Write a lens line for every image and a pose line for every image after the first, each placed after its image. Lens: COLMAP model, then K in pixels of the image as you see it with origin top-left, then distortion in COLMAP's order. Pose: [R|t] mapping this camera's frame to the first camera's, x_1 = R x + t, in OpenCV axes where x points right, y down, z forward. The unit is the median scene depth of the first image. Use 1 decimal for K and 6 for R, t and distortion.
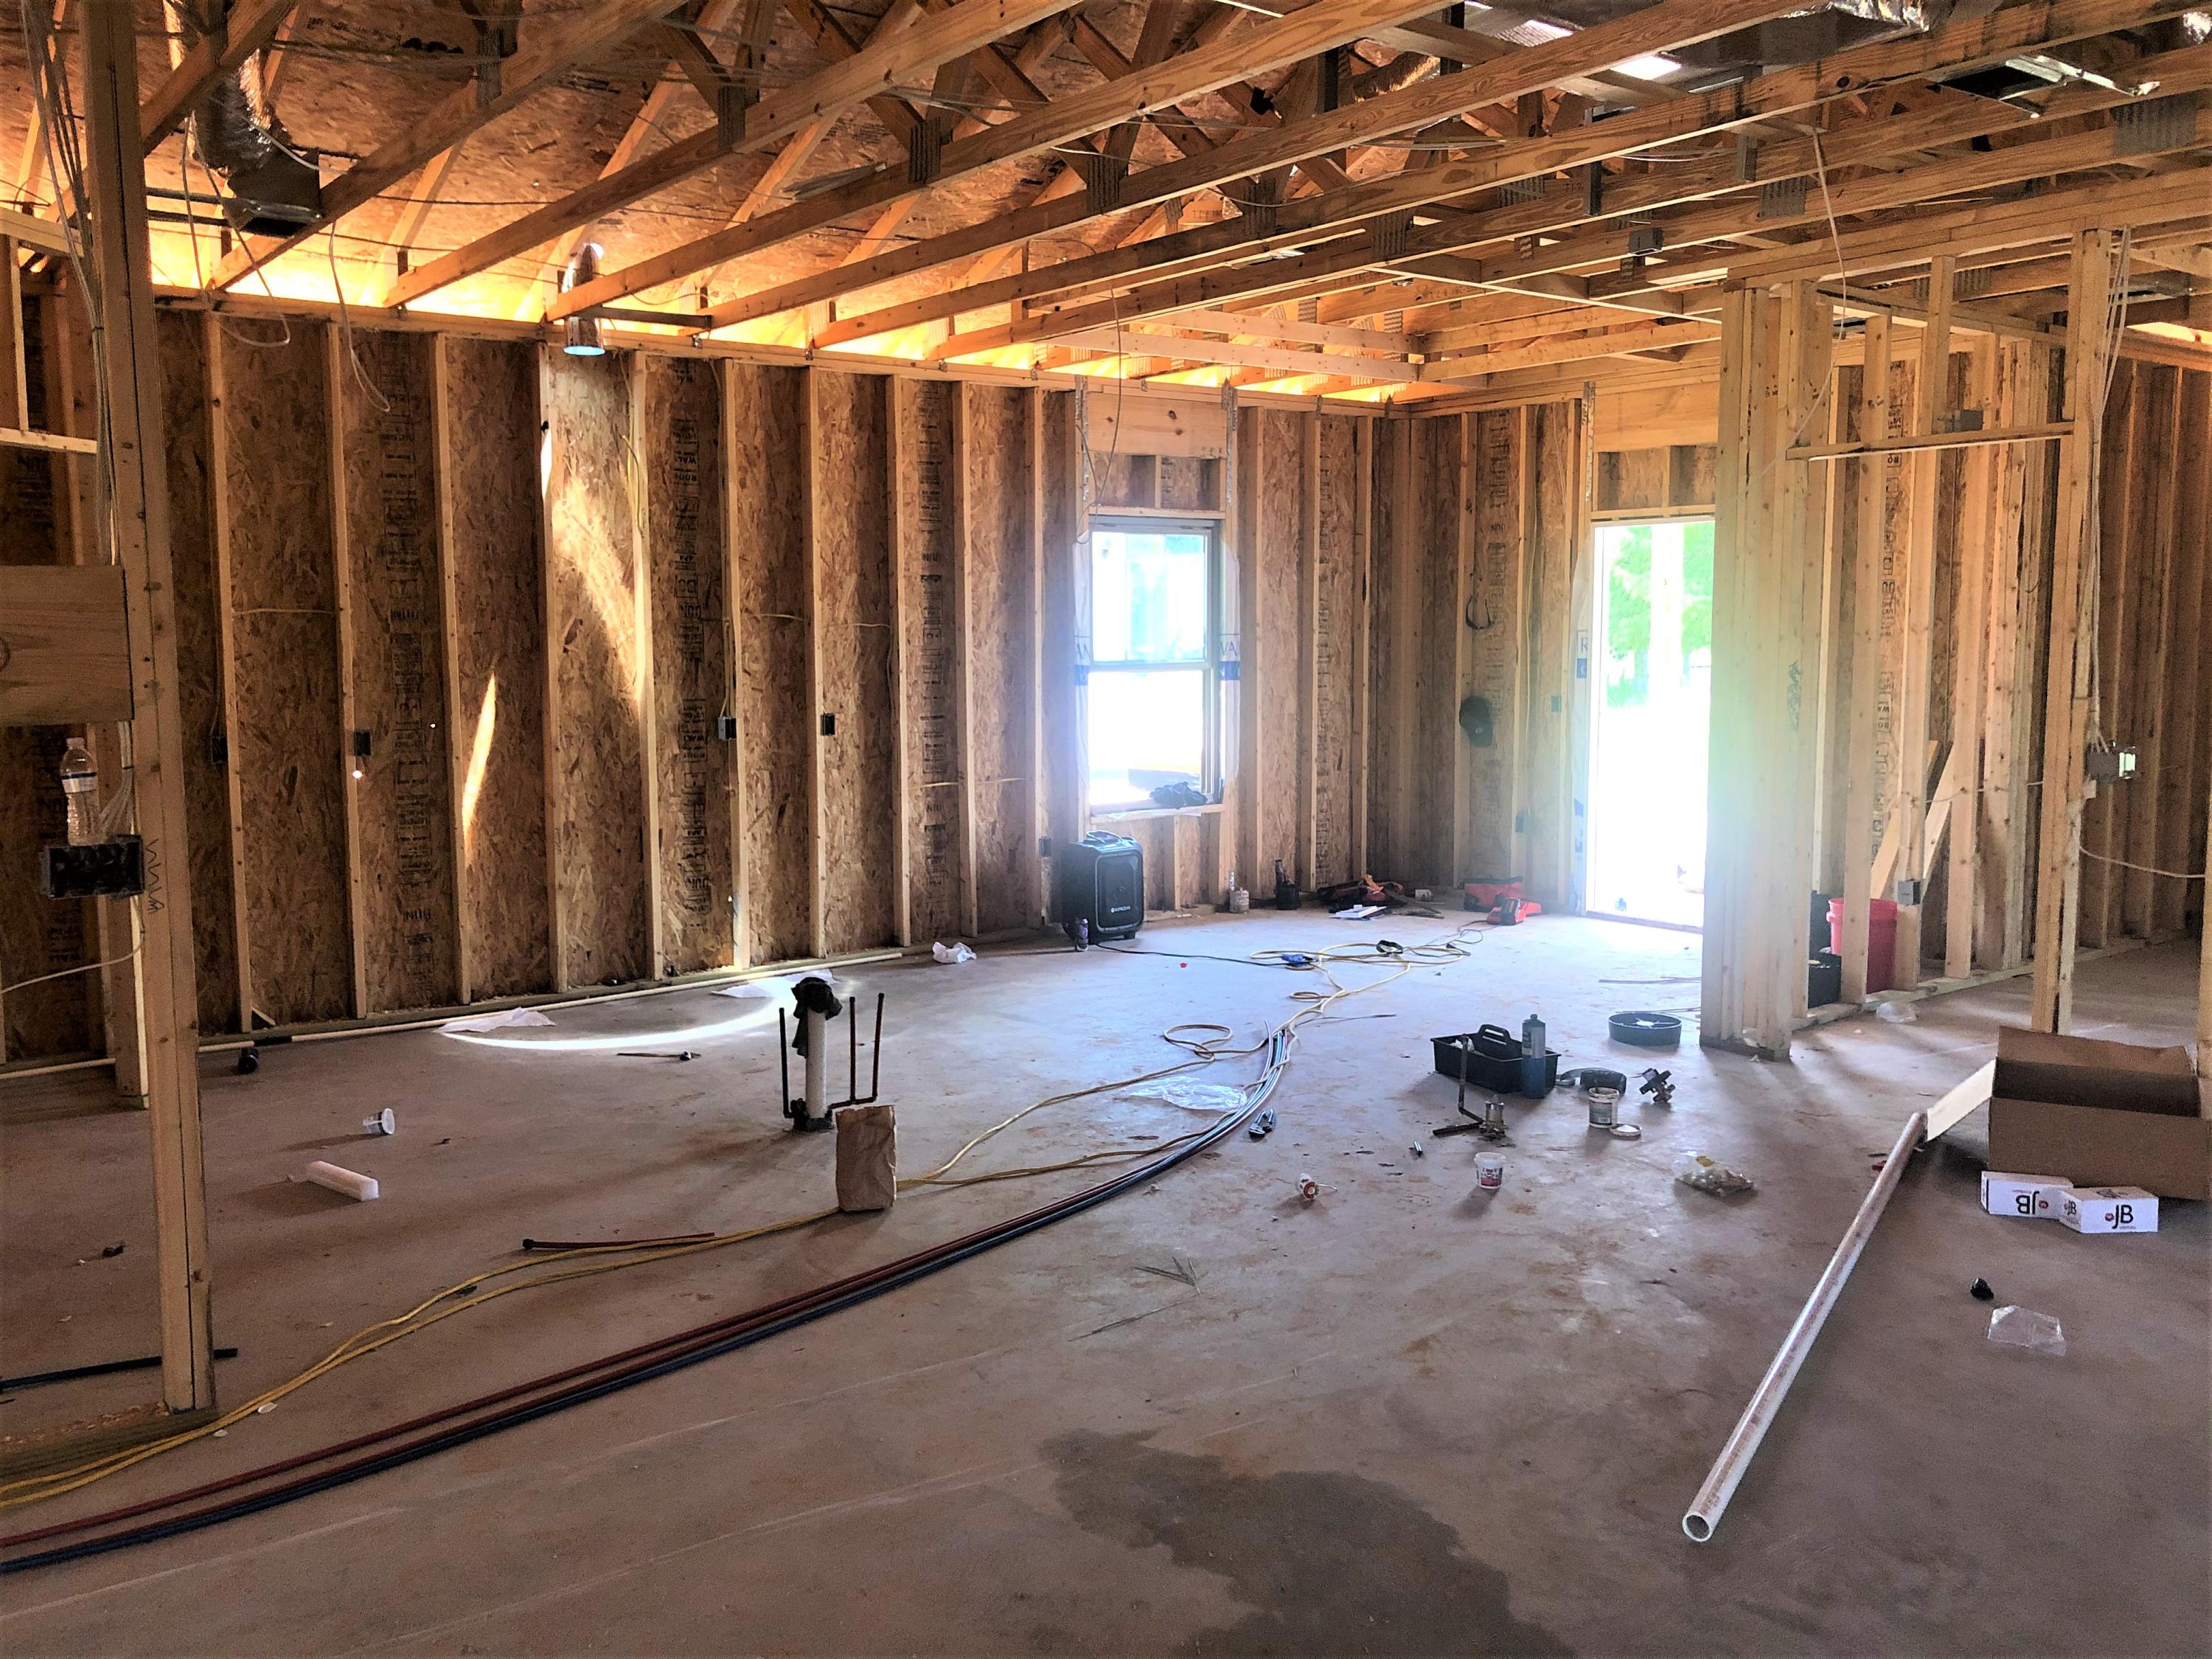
lens RADIAL K [[1822.5, 0, 1096.9], [0, 1822.5, 824.3], [0, 0, 1]] dist [0.056780, -0.079995]
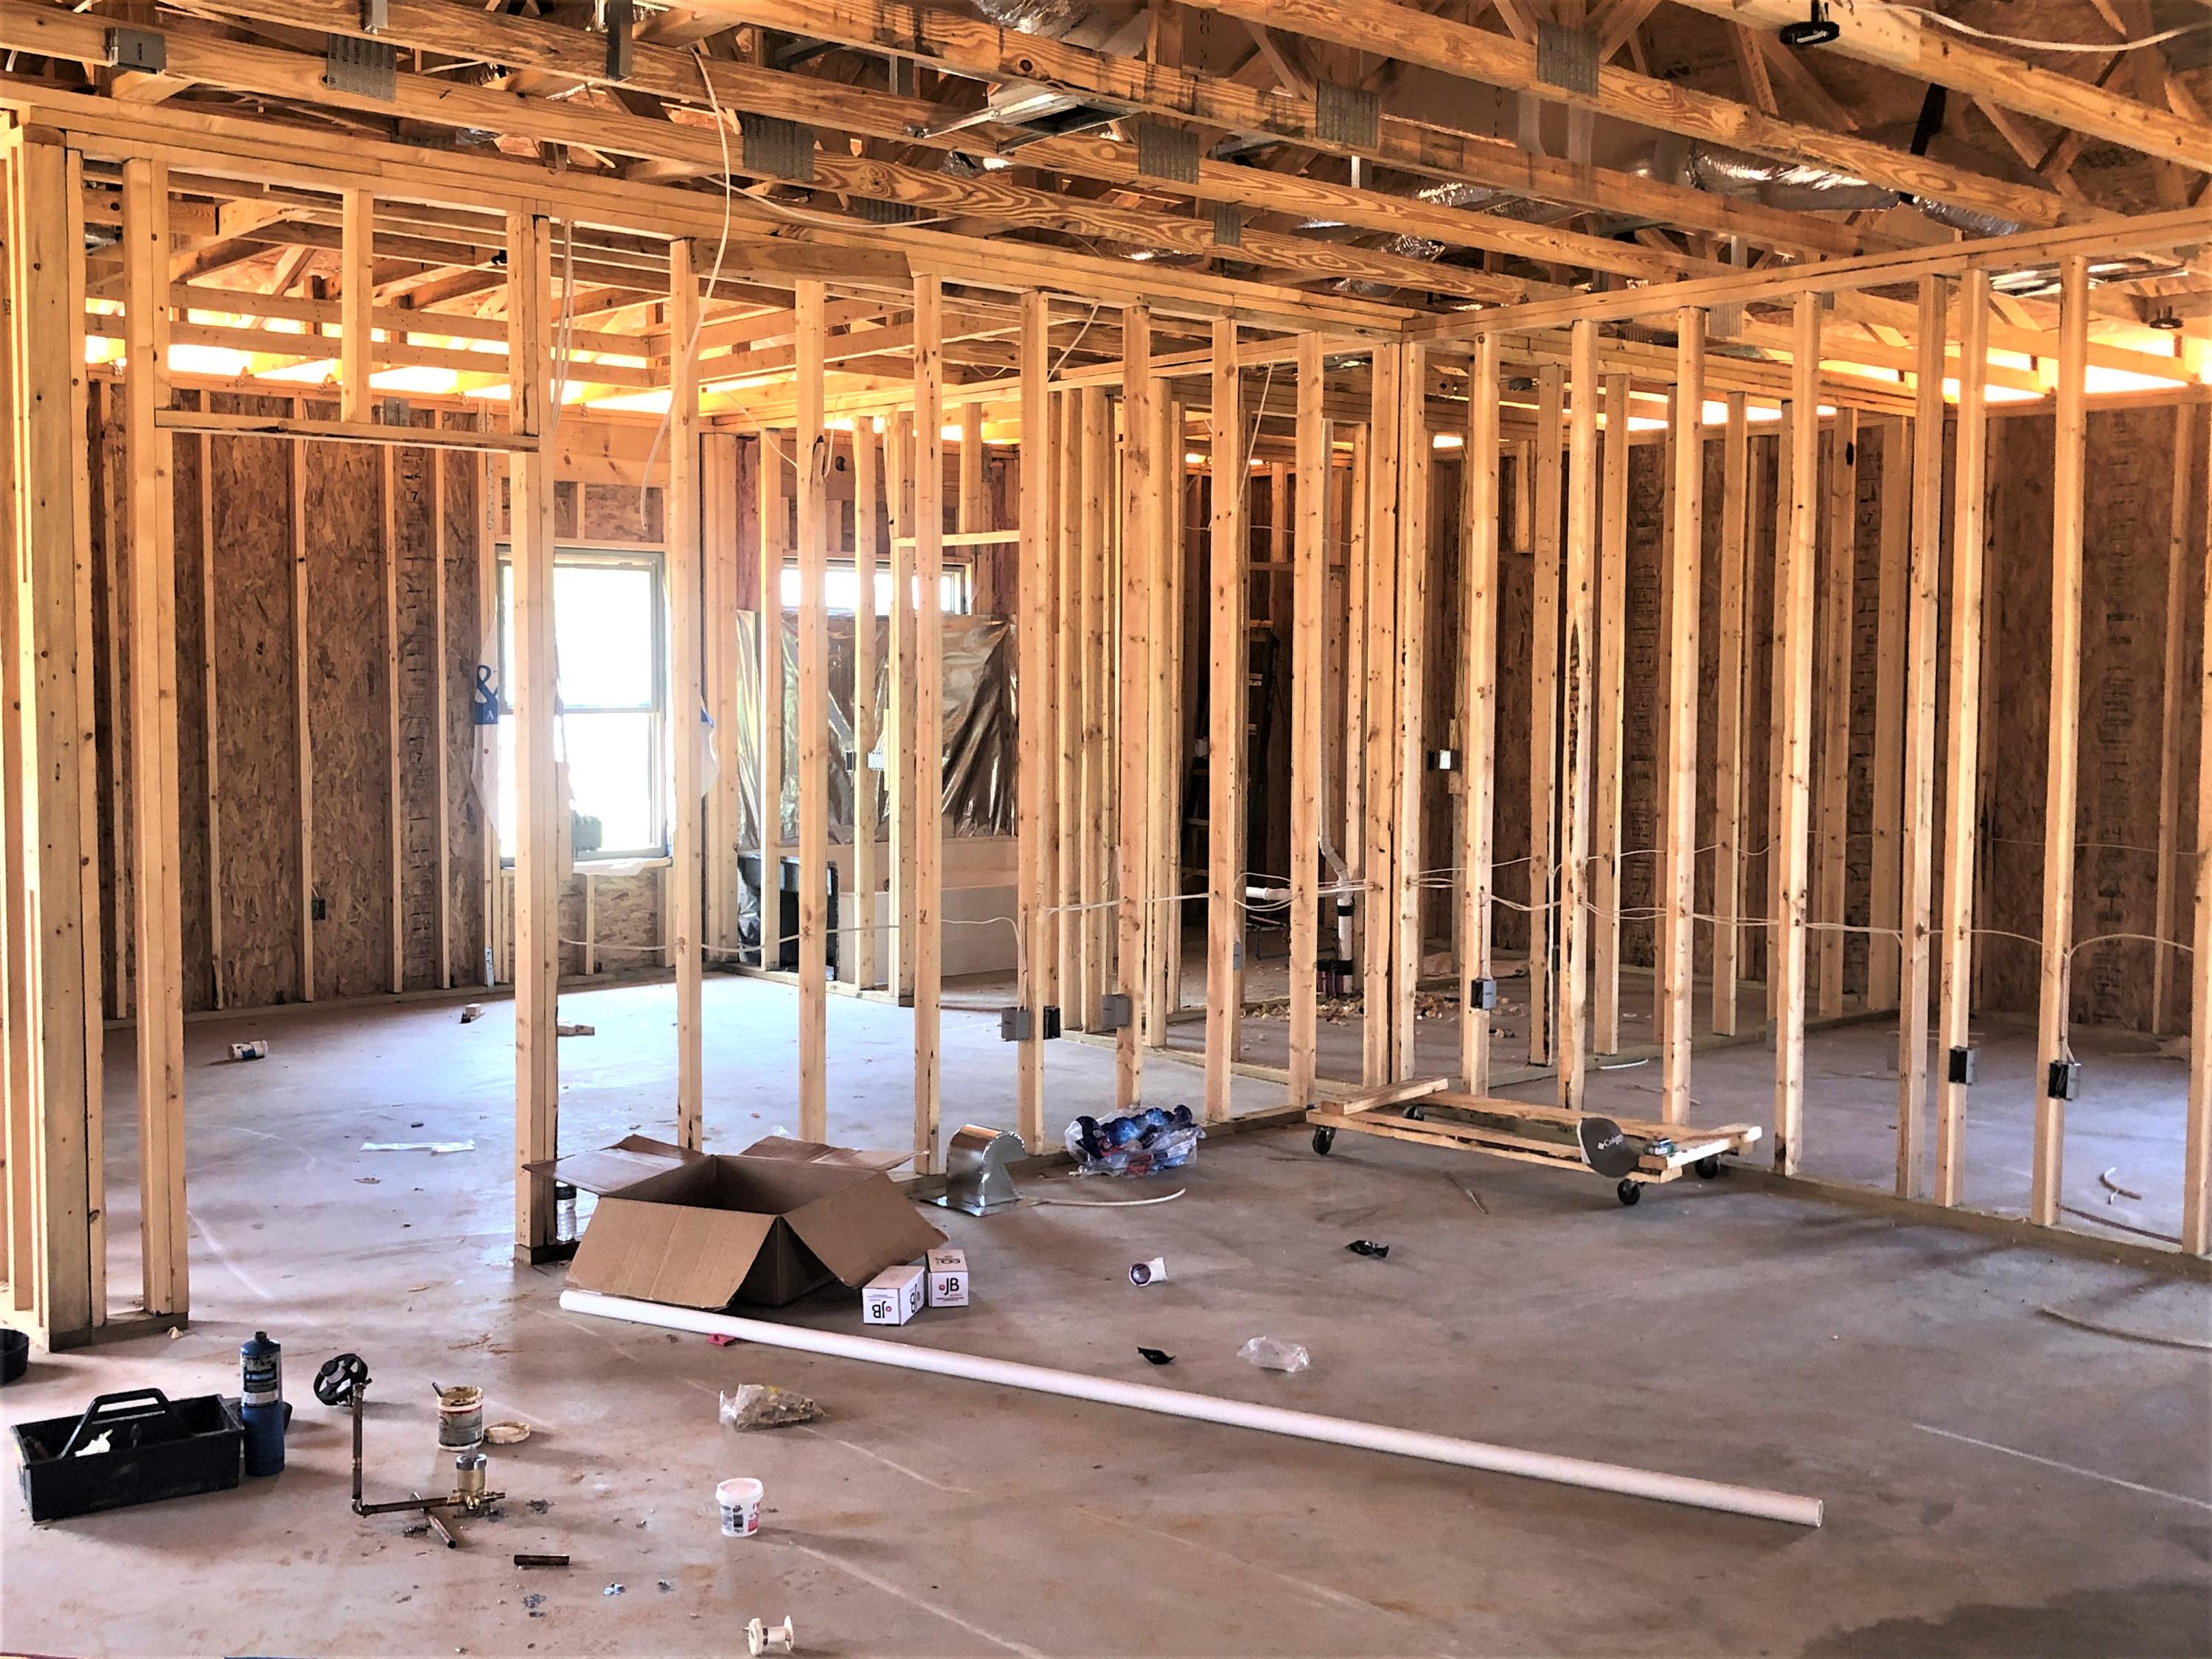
lens RADIAL K [[2273.6, 0, 1099.7], [0, 2273.6, 807.3], [0, 0, 1]] dist [0.121335, -0.355605]
pose [[-0.067267, -0.057893, 0.996054, -0.492033], [0.101965, 0.992689, 0.064584, -0.081692], [-0.992511, 0.105907, -0.060872, 0.741836]]
